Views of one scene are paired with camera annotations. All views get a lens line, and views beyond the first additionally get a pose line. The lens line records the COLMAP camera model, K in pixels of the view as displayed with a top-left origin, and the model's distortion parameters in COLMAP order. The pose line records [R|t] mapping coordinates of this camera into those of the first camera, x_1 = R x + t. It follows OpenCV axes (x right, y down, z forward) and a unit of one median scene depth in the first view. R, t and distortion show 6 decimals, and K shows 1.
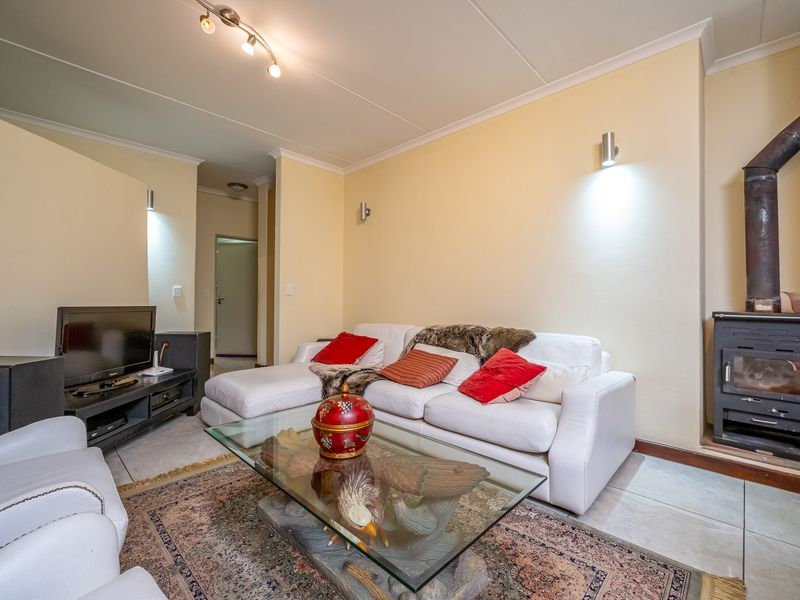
lens RADIAL K [[358.4, 0, 402.3], [0, 358.4, 295.6], [0, 0, 1]] dist [0.002773, 0.000802]
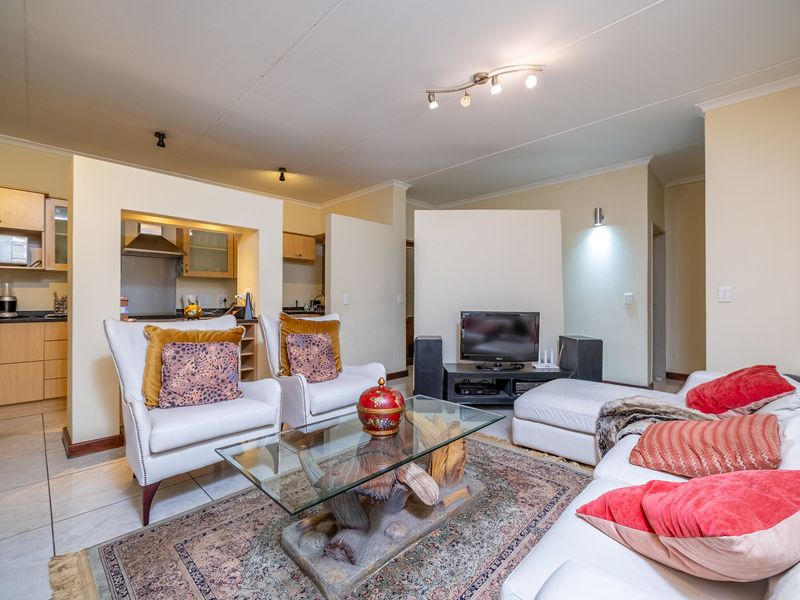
lens RADIAL K [[355.6, 0, 403.7], [0, 355.6, 299.8], [0, 0, 1]] dist [-0.011668, 0.005084]
pose [[-0.001882, -0.017088, -0.999852, 1.061507], [0.009430, 0.999809, -0.017105, 0.007702], [0.999954, -0.009461, -0.001720, 1.078505]]
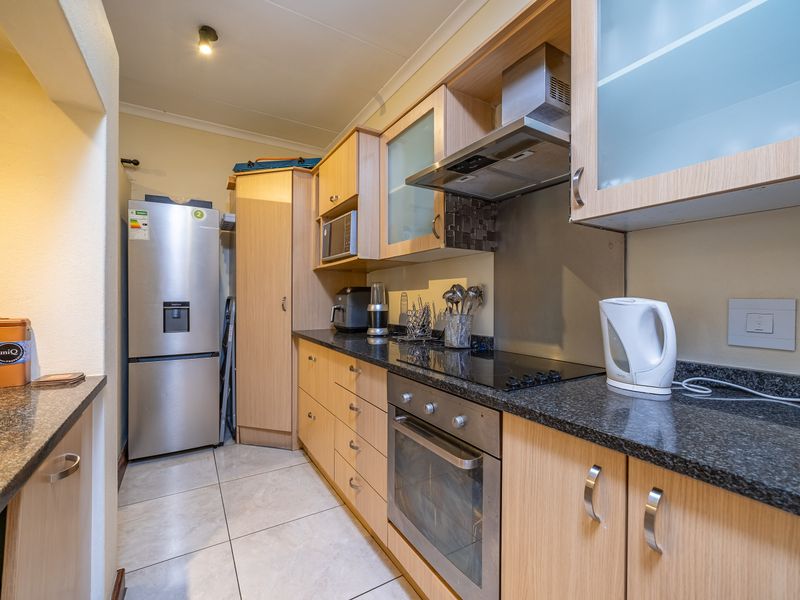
lens RADIAL K [[355.6, 0, 403.7], [0, 355.6, 299.8], [0, 0, 1]] dist [-0.011668, 0.005084]
pose [[-0.965084, -0.018785, 0.261266, -1.792416], [-0.020328, 0.999788, -0.003208, -0.095709], [-0.261150, -0.008407, -0.965262, -0.016843]]
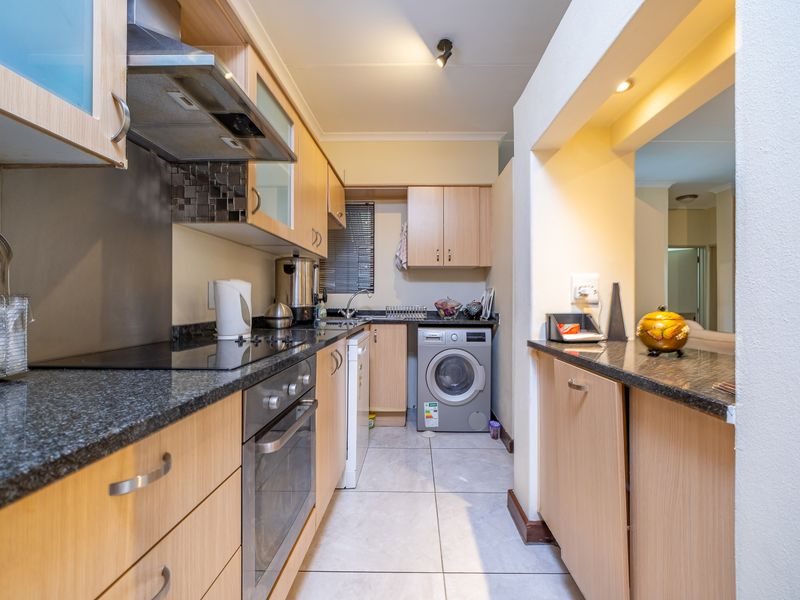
lens RADIAL K [[364.0, 0, 412.9], [0, 364.0, 298.6], [0, 0, 1]] dist [-0.001881, 0.000022]
pose [[0.683953, -0.004401, -0.729513, -0.899363], [-0.001653, 0.999970, -0.007582, -0.047781], [0.729524, 0.006391, 0.683925, -1.141804]]
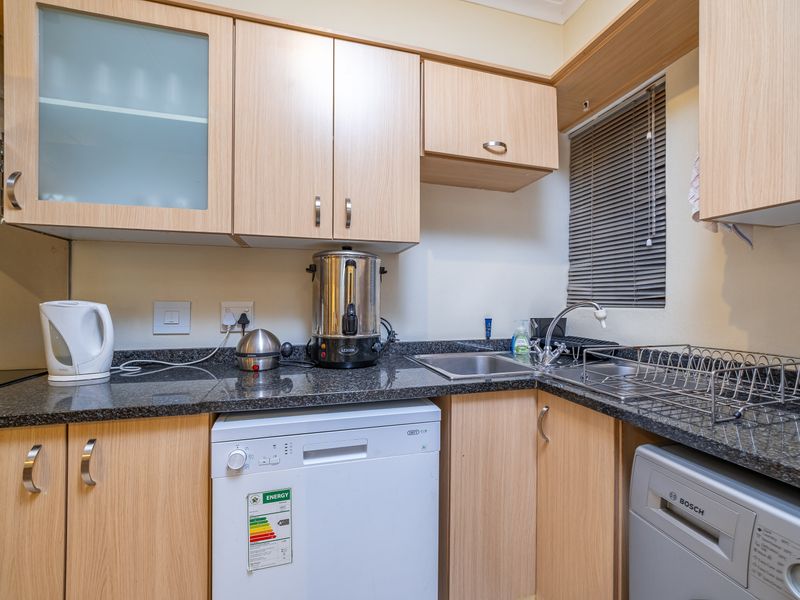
lens RADIAL K [[355.6, 0, 403.7], [0, 355.6, 299.8], [0, 0, 1]] dist [-0.011668, 0.005084]
pose [[-0.504861, -0.022752, -0.862901, -1.730000], [-0.004076, 0.999704, -0.023974, -0.096990], [0.863191, -0.008587, -0.504804, 0.234002]]
